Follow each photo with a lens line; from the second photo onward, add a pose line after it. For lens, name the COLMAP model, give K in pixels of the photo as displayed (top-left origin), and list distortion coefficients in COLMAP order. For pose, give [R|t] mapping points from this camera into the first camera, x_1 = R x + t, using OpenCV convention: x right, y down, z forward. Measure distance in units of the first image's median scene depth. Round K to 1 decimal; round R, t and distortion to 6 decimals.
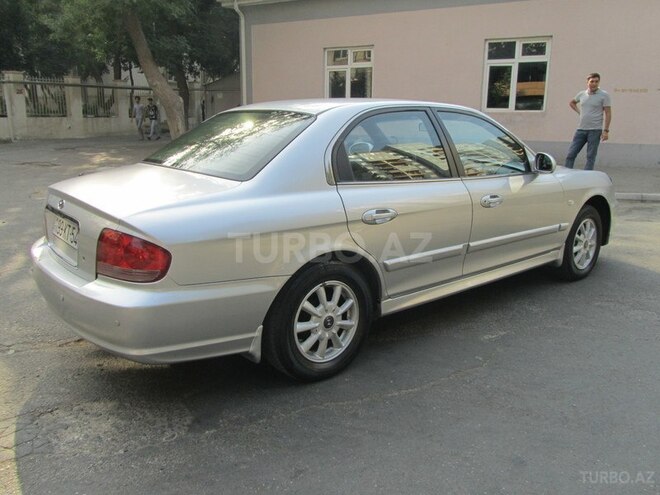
lens RADIAL K [[528.1, 0, 329.1], [0, 528.1, 246.5], [0, 0, 1]] dist [-0.022217, -0.009151]
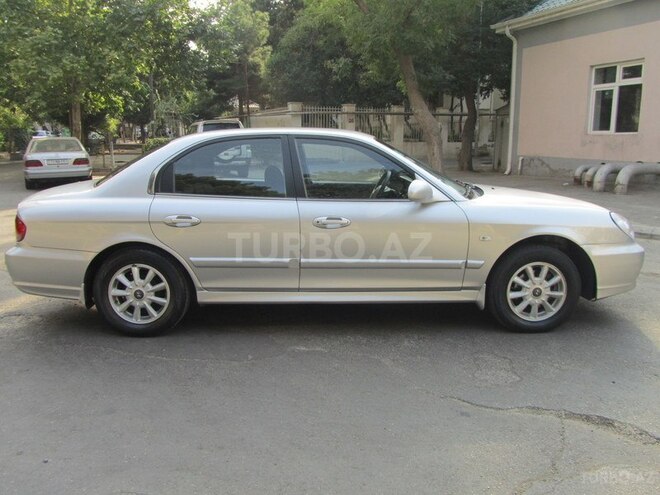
lens RADIAL K [[528.1, 0, 329.5], [0, 528.1, 245.9], [0, 0, 1]] dist [-0.022217, -0.009151]
pose [[0.781979, 0.113644, -0.612857, 0.843065], [-0.140888, 0.990018, 0.003816, -0.038612], [0.607173, 0.083360, 0.790185, 0.153700]]
